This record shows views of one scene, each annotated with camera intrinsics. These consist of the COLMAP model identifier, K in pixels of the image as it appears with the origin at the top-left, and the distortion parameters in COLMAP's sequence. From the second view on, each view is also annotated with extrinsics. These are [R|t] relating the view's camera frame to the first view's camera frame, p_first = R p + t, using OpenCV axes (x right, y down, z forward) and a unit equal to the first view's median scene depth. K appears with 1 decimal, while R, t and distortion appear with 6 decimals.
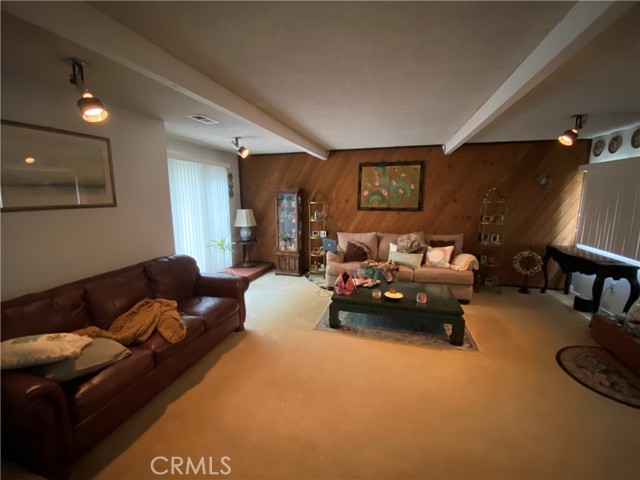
lens RADIAL K [[275.5, 0, 315.5], [0, 275.5, 242.3], [0, 0, 1]] dist [-0.004034, -0.010261]
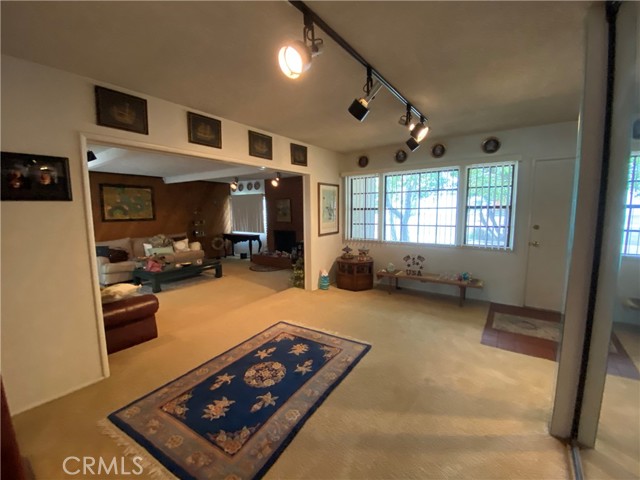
lens RADIAL K [[275.5, 0, 321.5], [0, 275.5, 237.1], [0, 0, 1]] dist [-0.004034, -0.010261]
pose [[0.297970, -0.095287, 0.949808, -0.737997], [0.164928, 0.985181, 0.047095, 0.050846], [-0.940220, 0.142617, 0.309270, -0.263122]]
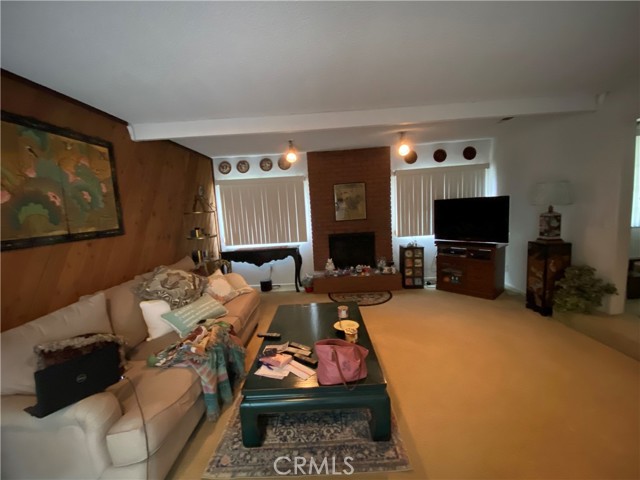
lens RADIAL K [[275.5, 0, 319.6], [0, 275.5, 239.7], [0, 0, 1]] dist [-0.004034, -0.010261]
pose [[-0.296960, -0.090617, 0.950580, -0.242924], [0.215835, 0.963354, 0.159261, -0.104855], [-0.930177, 0.252463, -0.266520, 0.779307]]
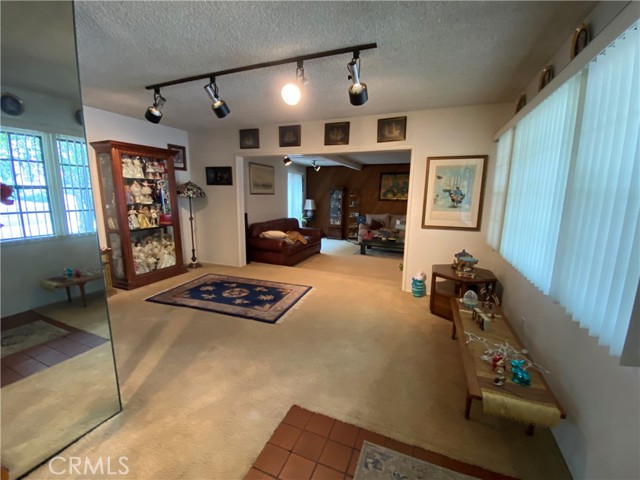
lens RADIAL K [[275.5, 0, 317.5], [0, 275.5, 242.9], [0, 0, 1]] dist [-0.004034, -0.010261]
pose [[0.994961, 0.033875, -0.094369, -0.050396], [-0.032593, 0.999355, 0.015095, 0.130662], [0.094819, -0.011943, 0.995423, -0.728657]]
